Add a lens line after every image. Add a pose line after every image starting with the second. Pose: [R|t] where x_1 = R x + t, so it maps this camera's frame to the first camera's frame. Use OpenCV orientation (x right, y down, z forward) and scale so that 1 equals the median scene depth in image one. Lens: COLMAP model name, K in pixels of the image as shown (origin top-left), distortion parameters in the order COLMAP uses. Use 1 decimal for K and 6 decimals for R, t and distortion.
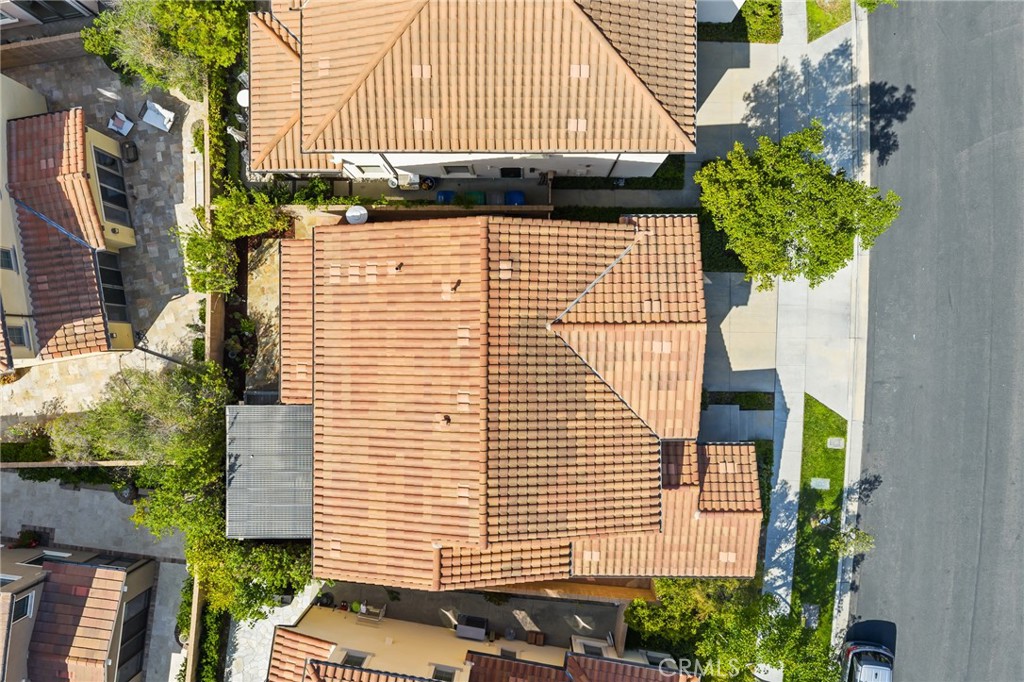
lens RADIAL K [[846.0, 0, 514.5], [0, 846.0, 343.9], [0, 0, 1]] dist [0.011154, -0.013923]
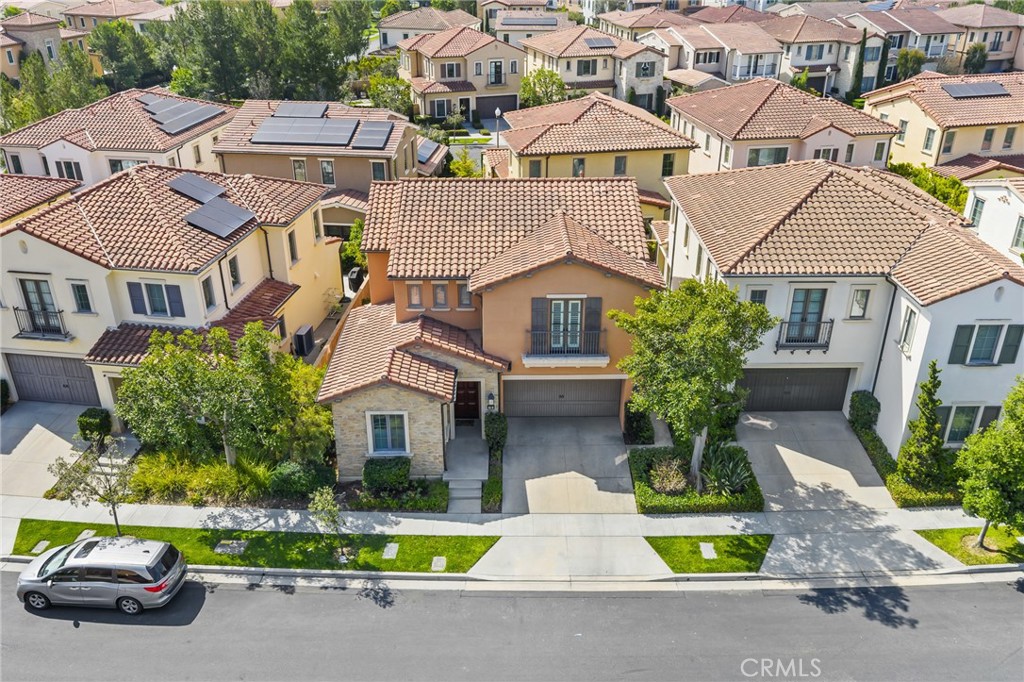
lens RADIAL K [[846.0, 0, 512.6], [0, 846.0, 341.3], [0, 0, 1]] dist [0.011154, -0.013923]
pose [[0.012060, 0.457430, -0.889164, 1.003817], [-0.999927, 0.005129, -0.010924, 0.055039], [-0.000436, 0.889231, 0.457459, 0.443029]]
